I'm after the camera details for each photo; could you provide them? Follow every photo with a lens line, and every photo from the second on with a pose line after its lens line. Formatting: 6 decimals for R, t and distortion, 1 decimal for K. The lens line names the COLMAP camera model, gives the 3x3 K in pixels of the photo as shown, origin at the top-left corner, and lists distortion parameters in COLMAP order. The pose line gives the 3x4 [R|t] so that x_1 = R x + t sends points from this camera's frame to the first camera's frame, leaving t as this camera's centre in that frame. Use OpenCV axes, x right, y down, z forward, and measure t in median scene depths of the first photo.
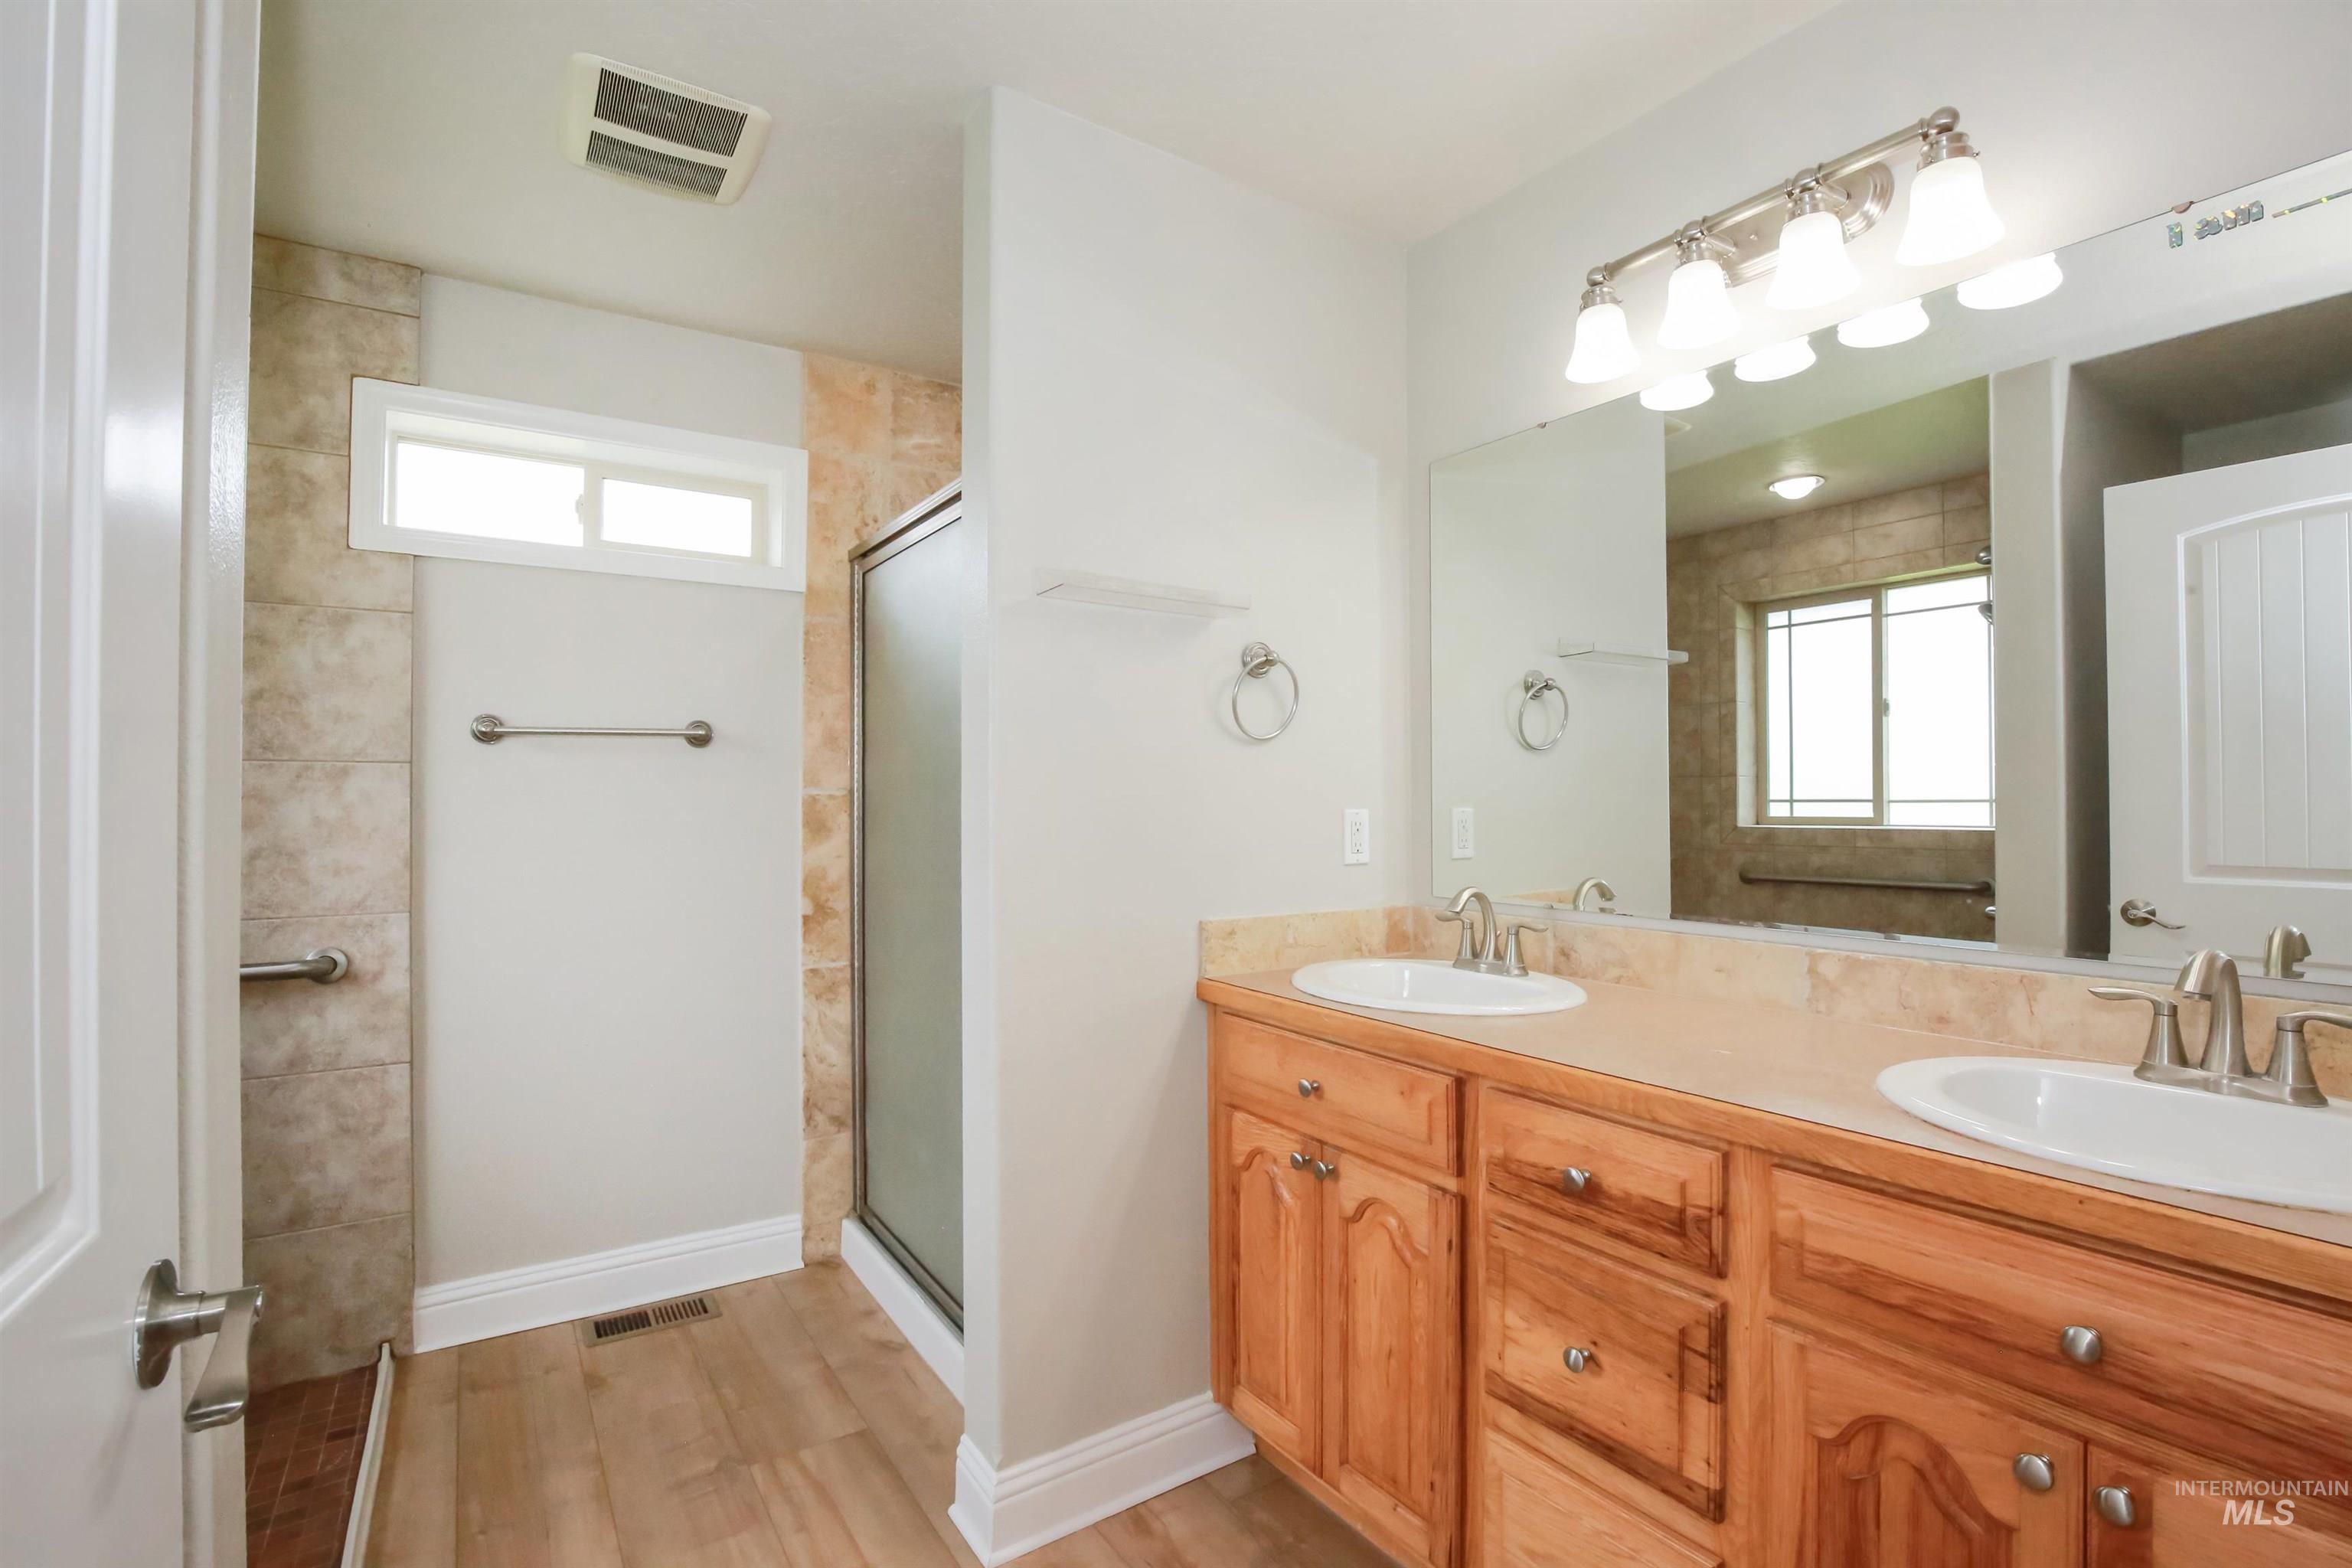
lens RADIAL K [[1082.8, 0, 1190.9], [0, 1082.8, 786.5], [0, 0, 1]] dist [-0.037443, 0.008430]
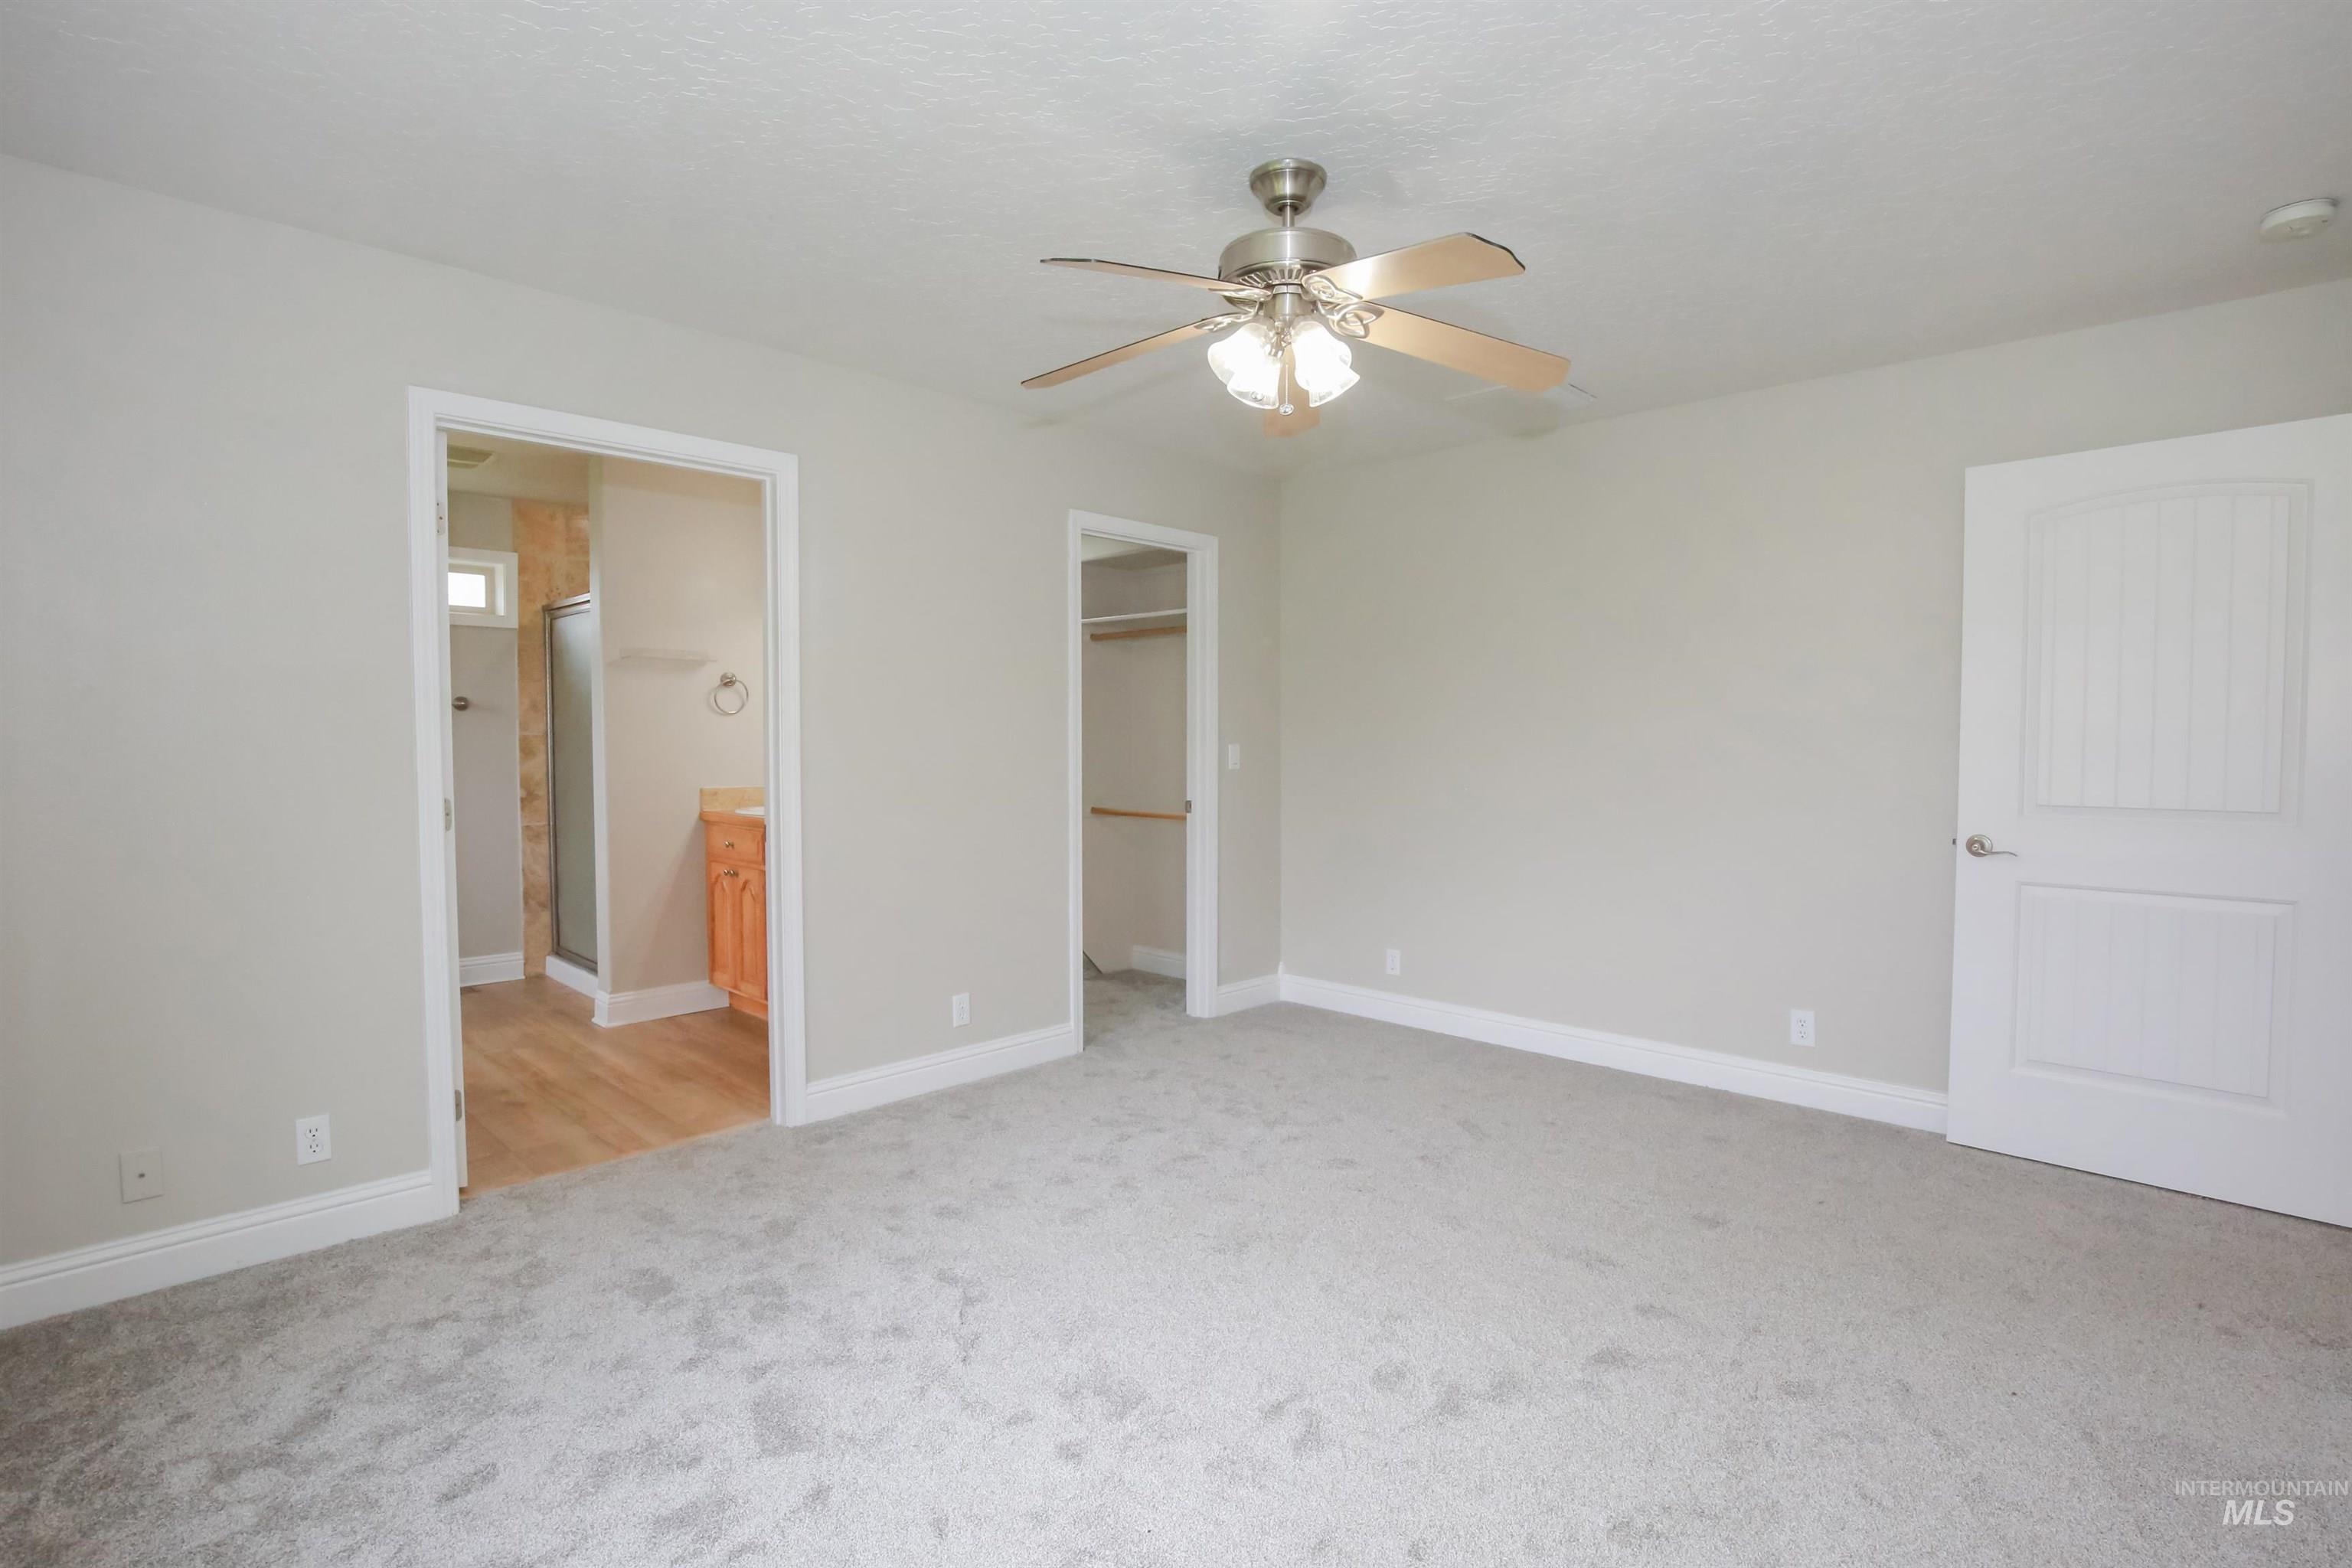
lens RADIAL K [[1082.8, 0, 1177.2], [0, 1082.8, 792.9], [0, 0, 1]] dist [-0.037443, 0.008430]
pose [[0.976169, -0.003823, 0.216976, 0.370106], [-0.008980, 0.998277, 0.057990, -0.010376], [-0.216824, -0.058556, 0.974453, -1.112898]]
